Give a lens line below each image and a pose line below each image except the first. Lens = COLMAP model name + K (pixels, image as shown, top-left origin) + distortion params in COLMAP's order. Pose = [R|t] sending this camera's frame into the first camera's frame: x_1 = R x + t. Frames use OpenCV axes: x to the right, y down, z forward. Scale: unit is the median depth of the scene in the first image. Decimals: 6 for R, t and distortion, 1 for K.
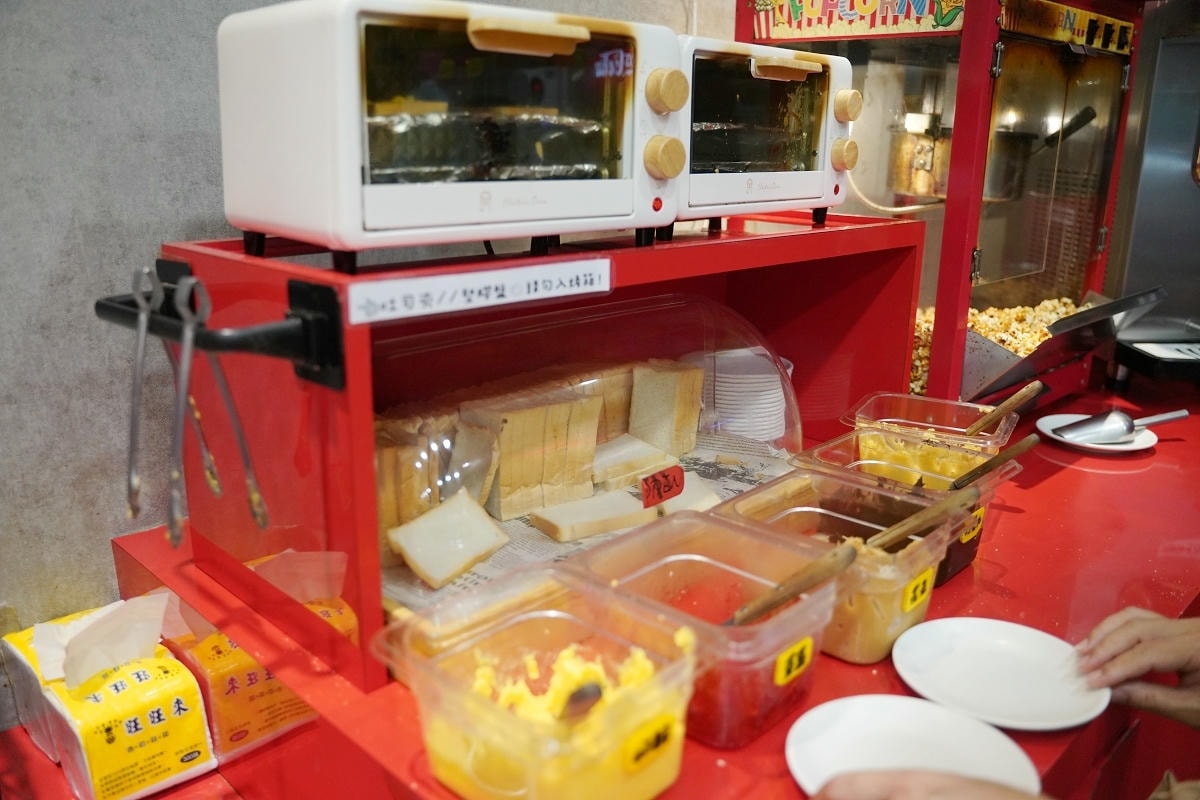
lens RADIAL K [[969.3, 0, 586.2], [0, 969.3, 408.4], [0, 0, 1]] dist [-0.112587, 0.088557]
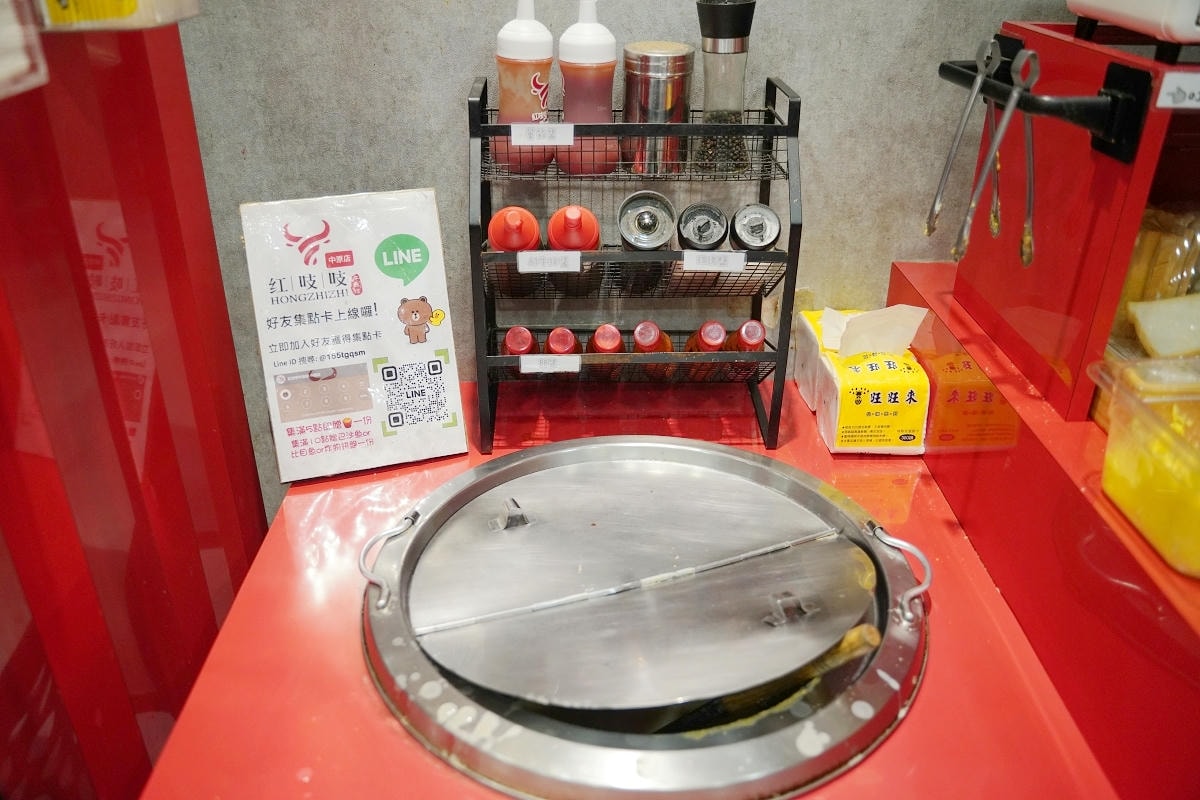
lens RADIAL K [[969.3, 0, 586.2], [0, 969.3, 408.4], [0, 0, 1]] dist [-0.112587, 0.088557]
pose [[0.714695, 0.323556, -0.620099, 0.065559], [-0.186726, 0.942655, 0.276649, 0.055347], [0.674051, -0.081931, 0.734127, -0.256061]]
